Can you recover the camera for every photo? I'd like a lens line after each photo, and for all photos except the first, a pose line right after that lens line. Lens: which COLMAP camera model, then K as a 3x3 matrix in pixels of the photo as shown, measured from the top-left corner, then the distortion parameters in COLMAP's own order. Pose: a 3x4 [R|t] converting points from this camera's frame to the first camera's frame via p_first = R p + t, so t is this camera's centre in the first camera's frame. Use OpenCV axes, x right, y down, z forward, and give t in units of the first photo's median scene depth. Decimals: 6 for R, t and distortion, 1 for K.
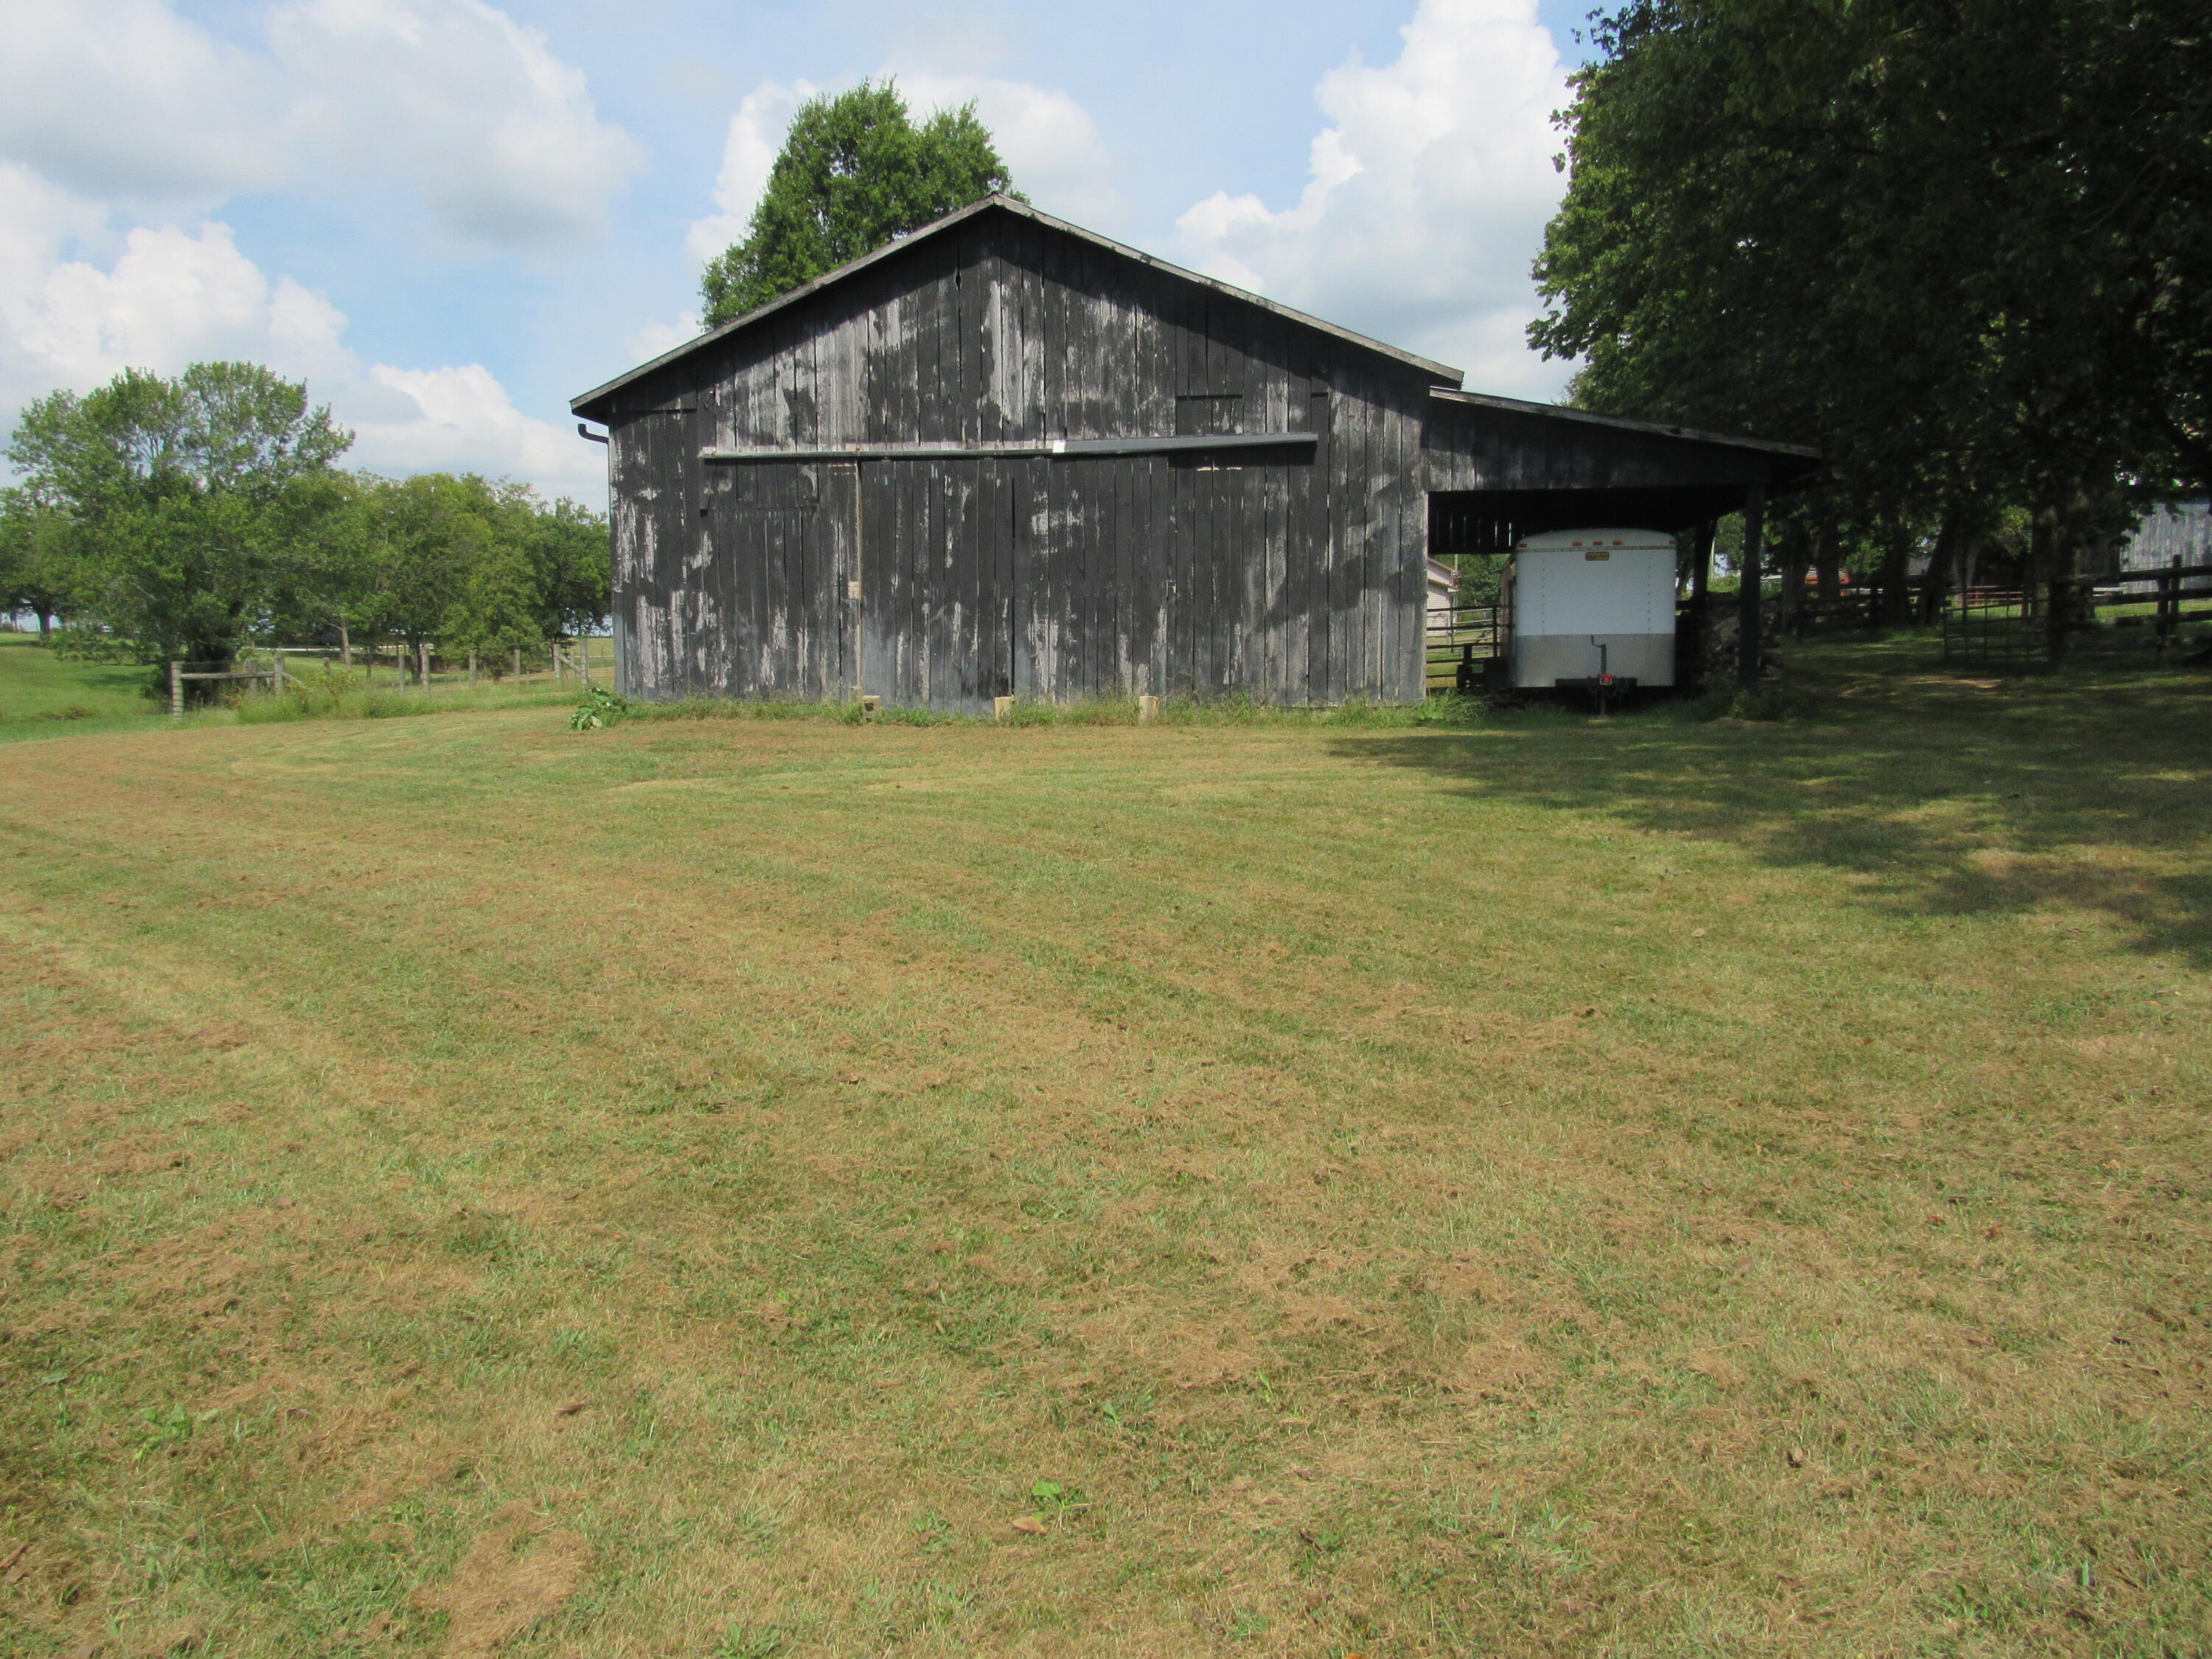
lens RADIAL K [[1671.3, 0, 1108.8], [0, 1671.3, 838.5], [0, 0, 1]] dist [-0.007881, -0.000697]
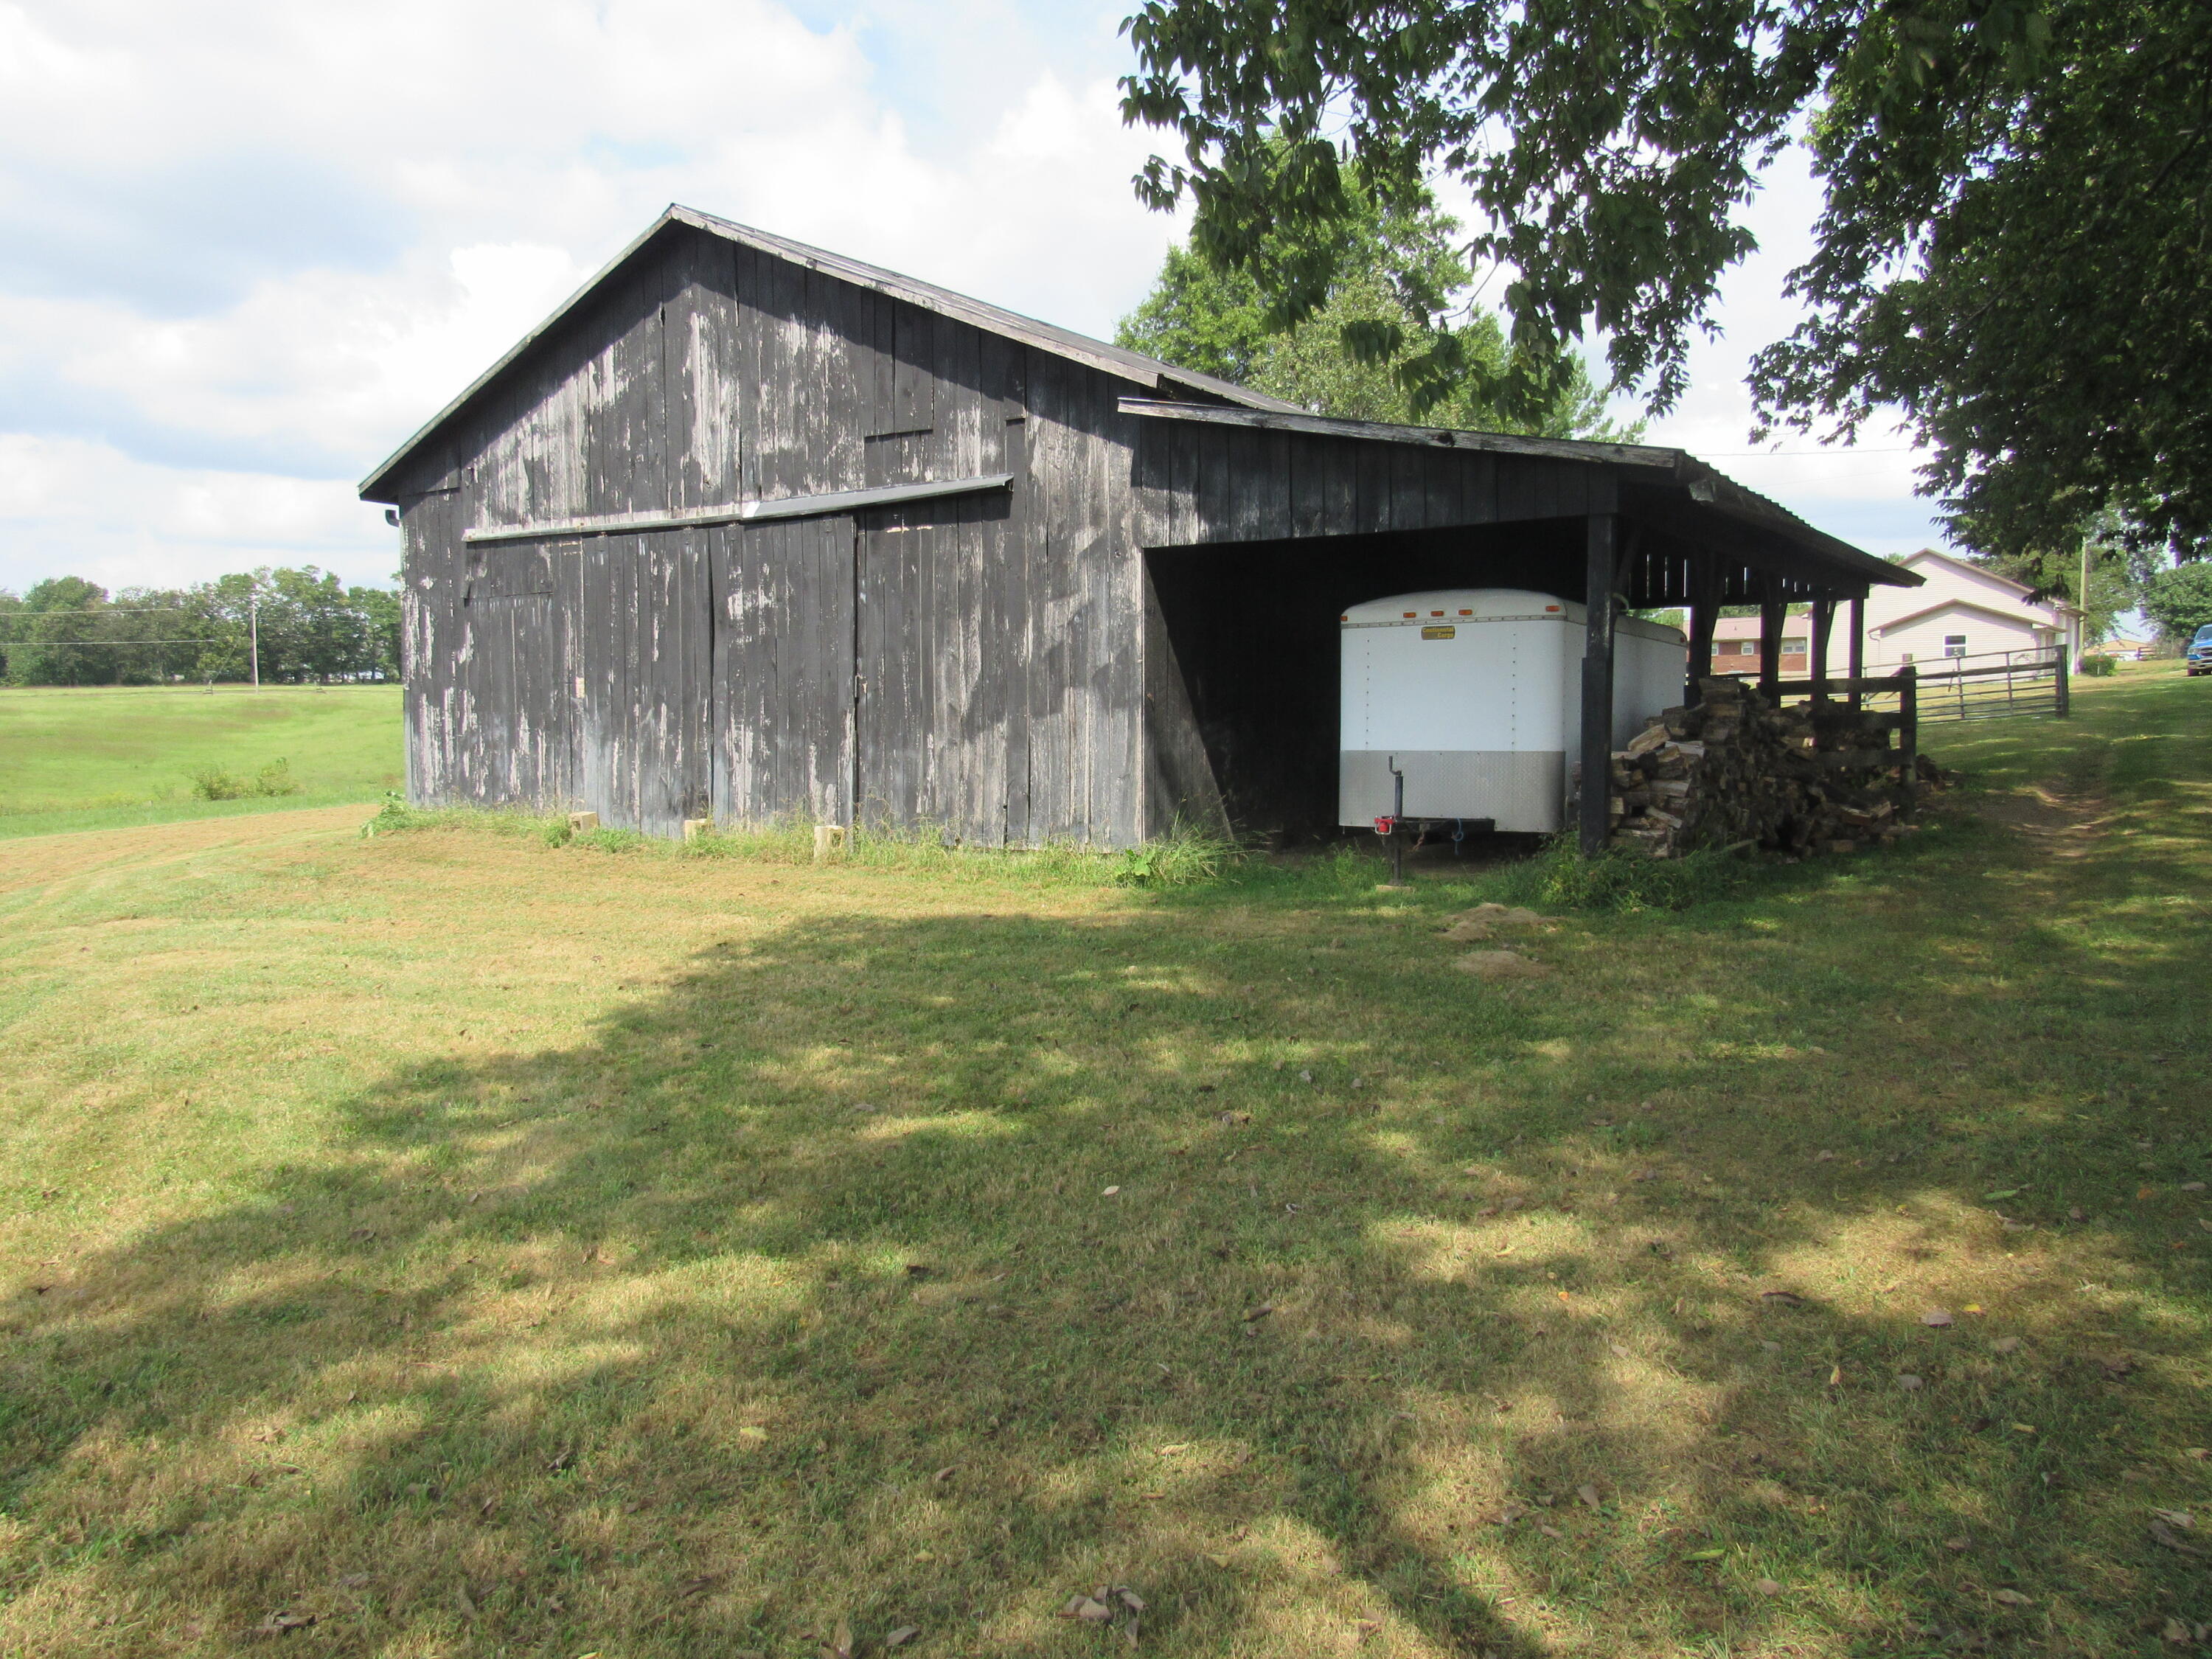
lens RADIAL K [[1580.0, 0, 1103.1], [0, 1580.0, 819.9], [0, 0, 1]] dist [-0.002916, -0.000423]
pose [[0.907139, 0.031207, -0.419671, 0.440903], [-0.041433, 0.999025, -0.015272, -0.081347], [0.418786, 0.031242, 0.907548, 0.386650]]
